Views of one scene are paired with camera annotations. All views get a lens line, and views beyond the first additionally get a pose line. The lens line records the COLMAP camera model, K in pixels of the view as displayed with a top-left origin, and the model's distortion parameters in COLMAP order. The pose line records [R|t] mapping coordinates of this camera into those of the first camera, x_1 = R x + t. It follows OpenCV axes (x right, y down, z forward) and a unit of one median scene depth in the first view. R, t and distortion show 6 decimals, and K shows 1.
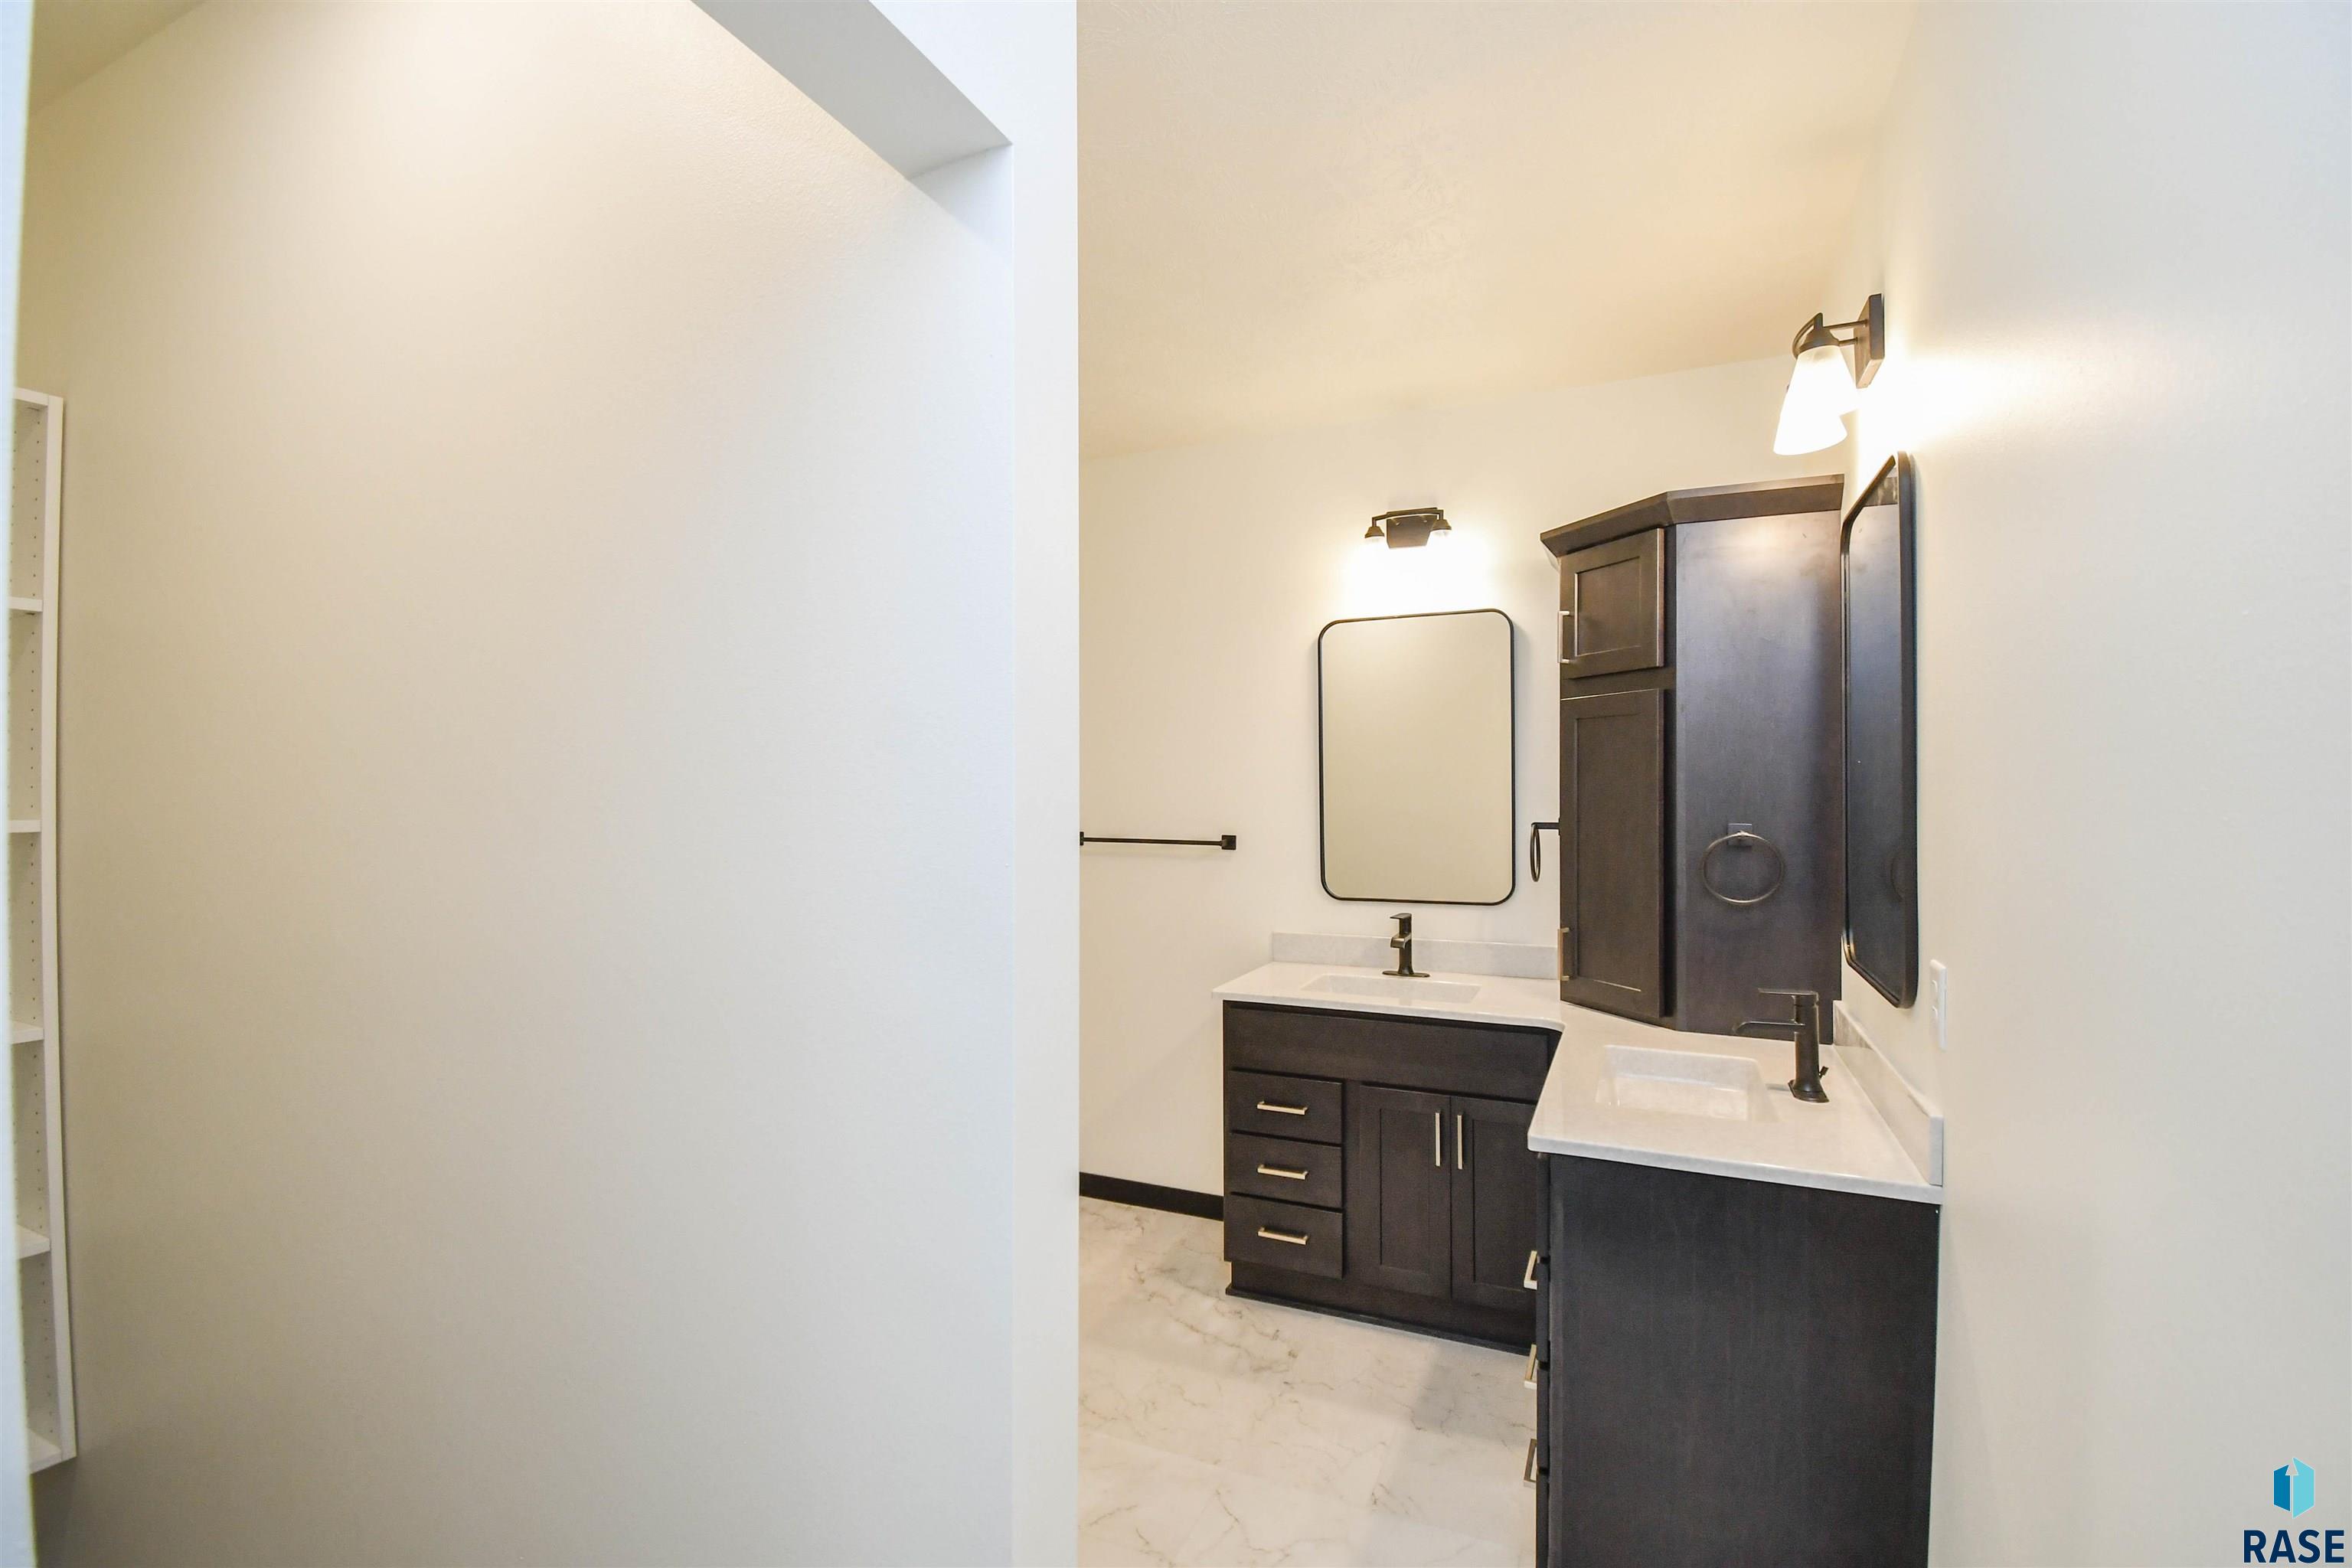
lens RADIAL K [[1064.0, 0, 1170.9], [0, 1064.0, 780.6], [0, 0, 1]] dist [-0.019363, -0.004958]
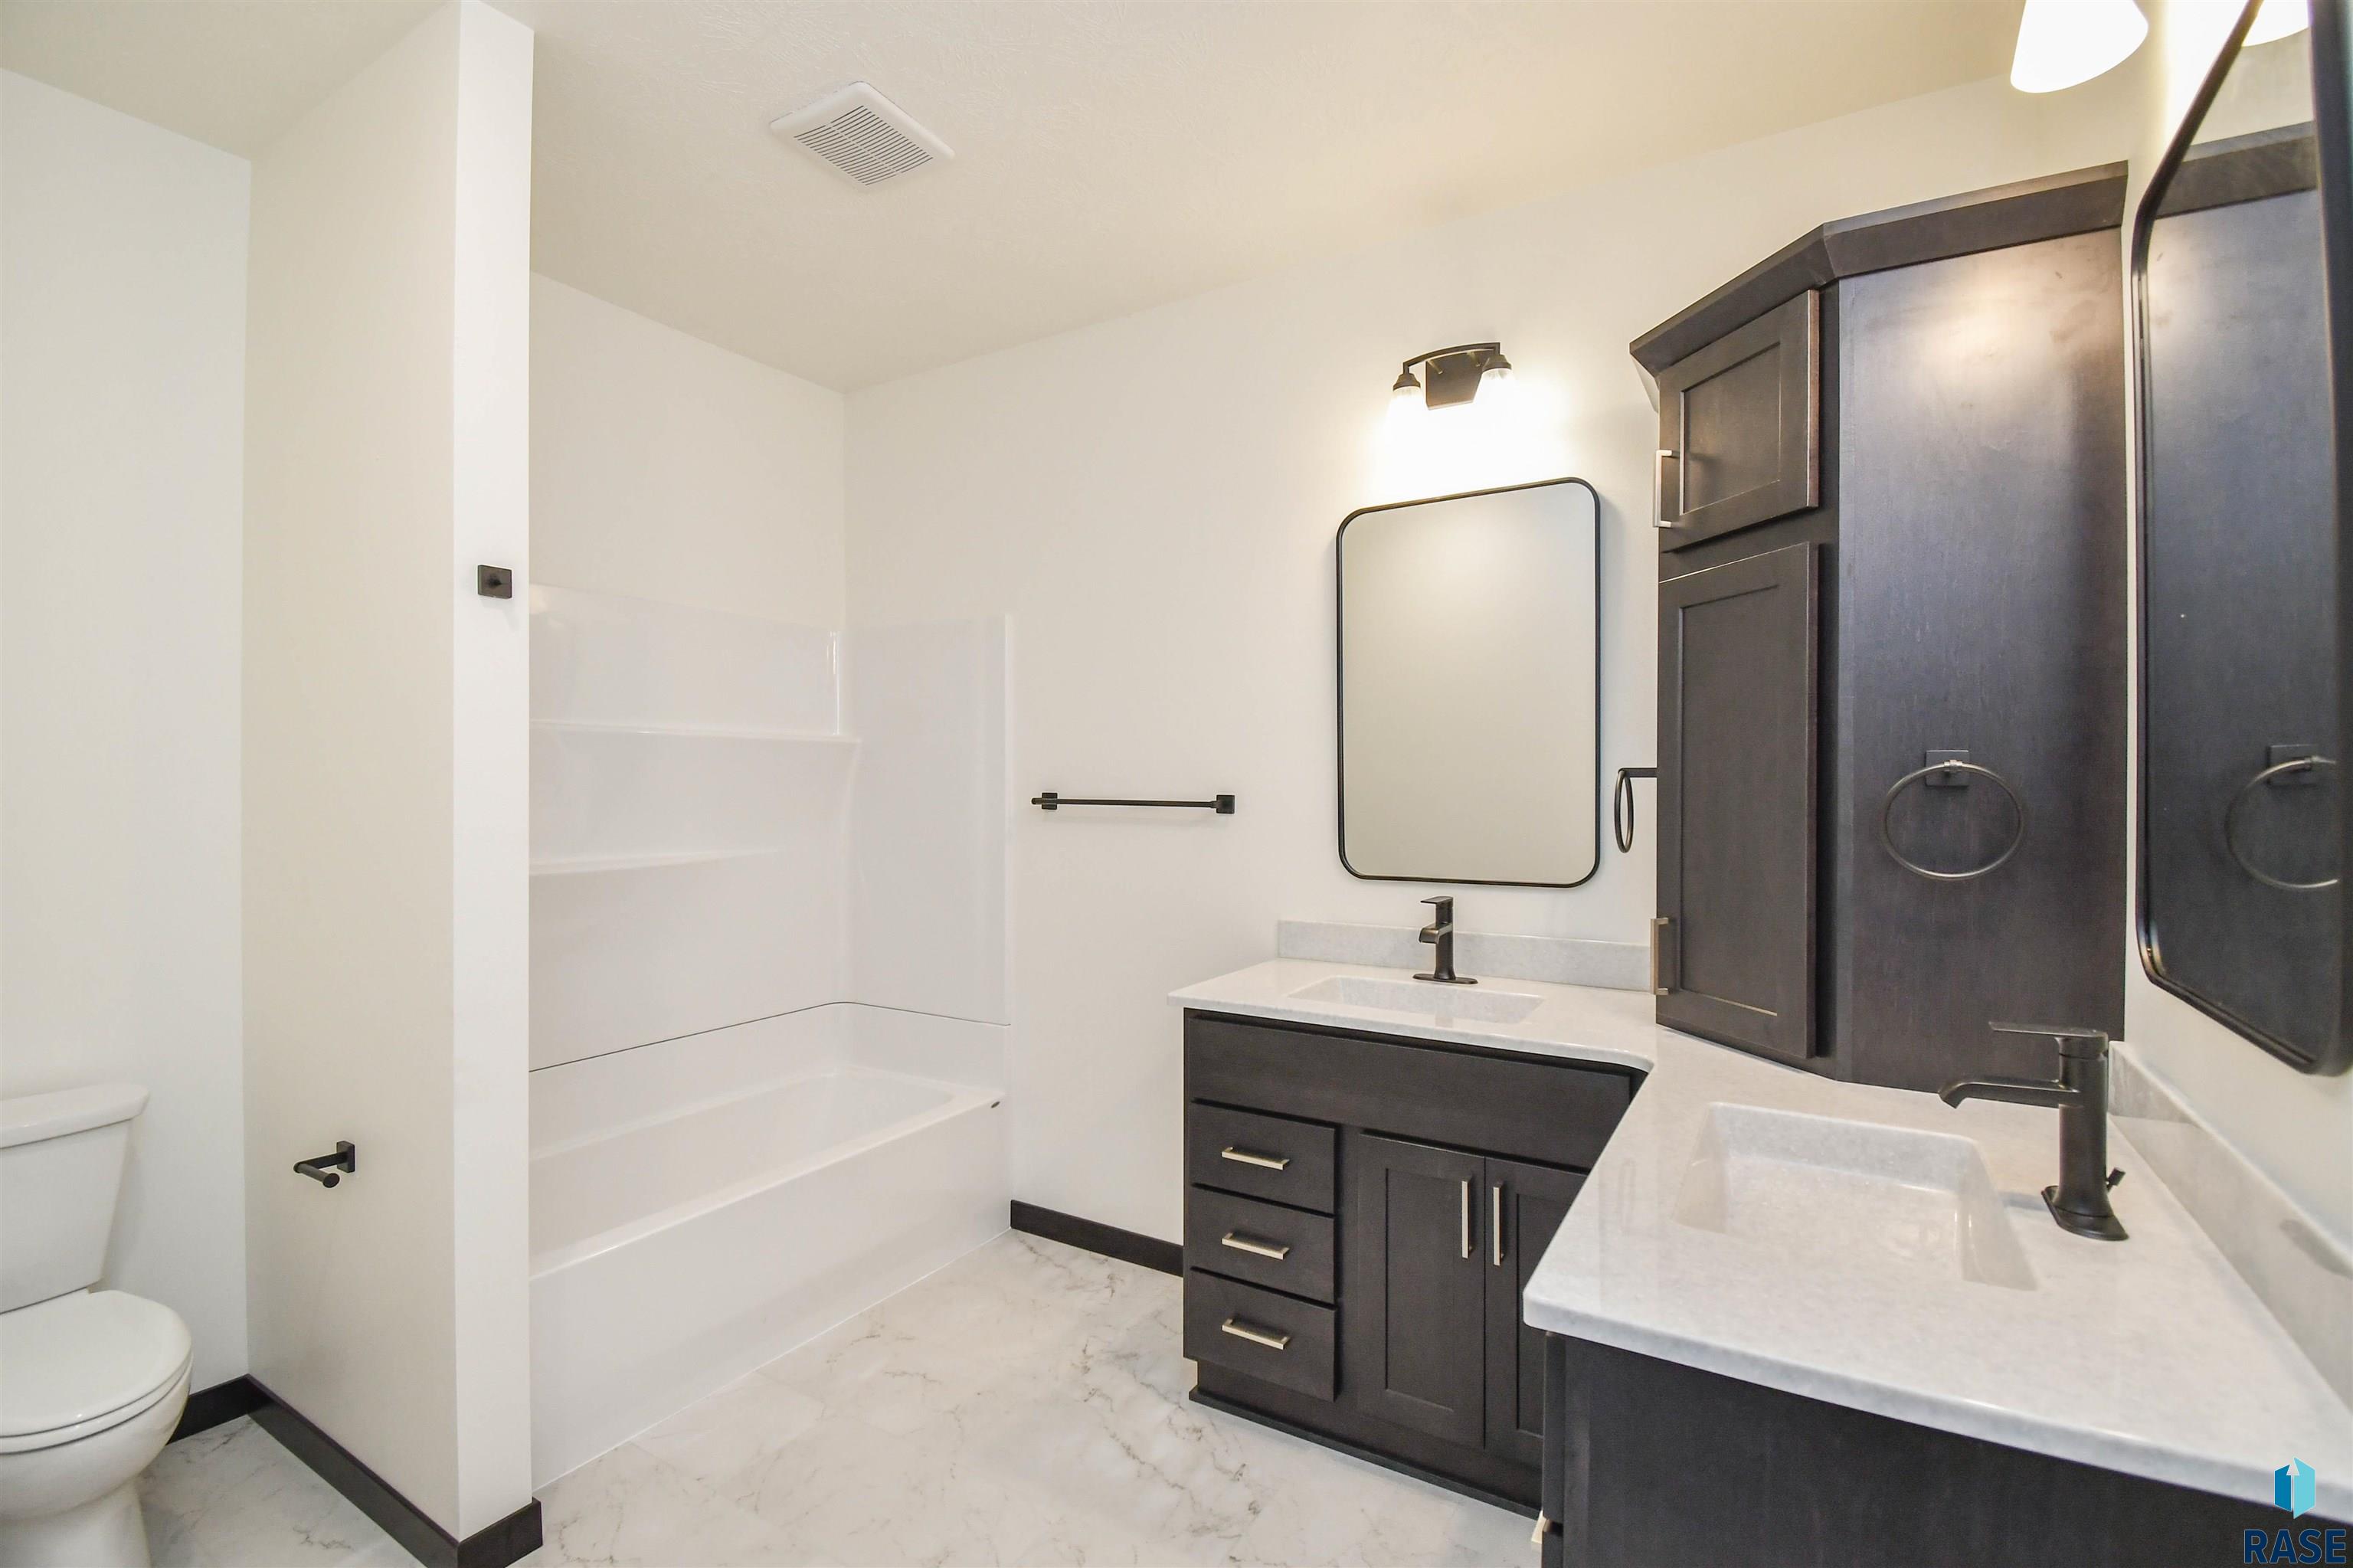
lens RADIAL K [[1064.5, 0, 1165.0], [0, 1064.5, 788.8], [0, 0, 1]] dist [-0.019363, -0.004958]
pose [[0.991943, 0.003022, -0.126647, 0.141705], [-0.001488, 0.999924, 0.012204, 0.048757], [0.126674, -0.011917, 0.991873, 0.289088]]
